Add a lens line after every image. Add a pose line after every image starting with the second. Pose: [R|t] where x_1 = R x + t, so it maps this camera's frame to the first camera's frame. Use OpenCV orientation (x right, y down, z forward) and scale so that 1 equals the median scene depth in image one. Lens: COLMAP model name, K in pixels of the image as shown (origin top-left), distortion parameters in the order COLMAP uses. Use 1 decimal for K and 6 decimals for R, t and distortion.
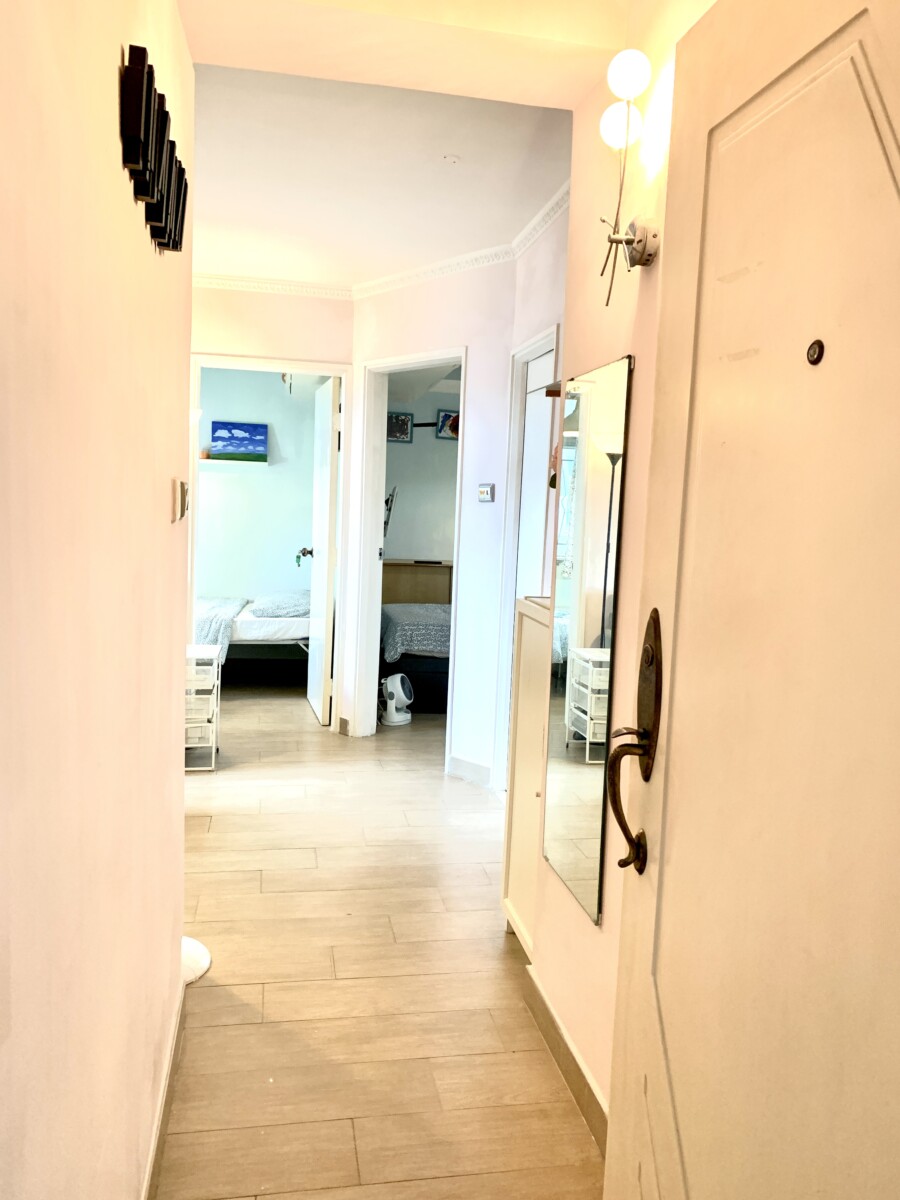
lens RADIAL K [[908.8, 0, 441.0], [0, 908.8, 591.6], [0, 0, 1]] dist [0.087443, -0.096460]
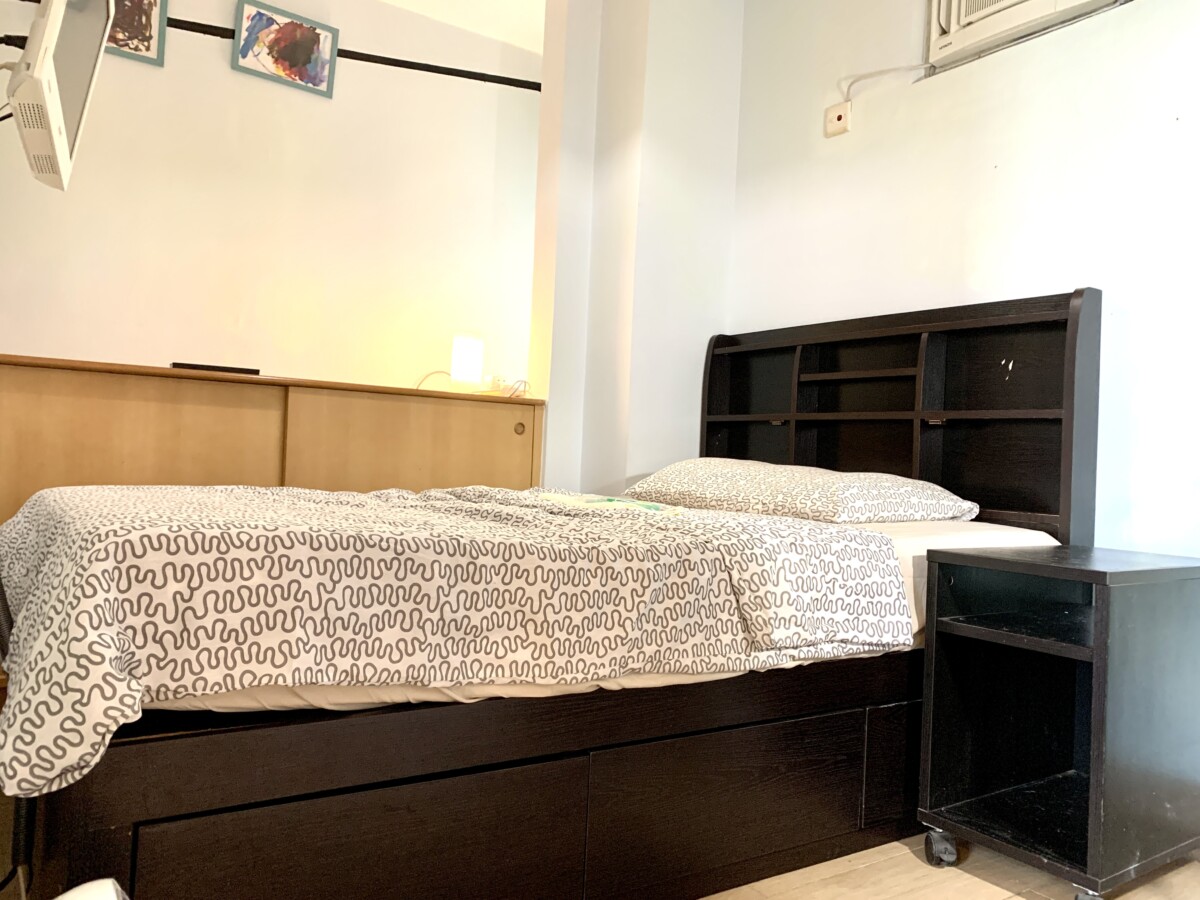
lens RADIAL K [[919.7, 0, 597.4], [0, 919.7, 444.3], [0, 0, 1]] dist [0.015740, -0.011230]
pose [[0.910728, 0.006608, 0.412953, -0.031783], [0.029724, 0.996230, -0.081494, 0.032592], [-0.411935, 0.086494, 0.907099, 0.760713]]
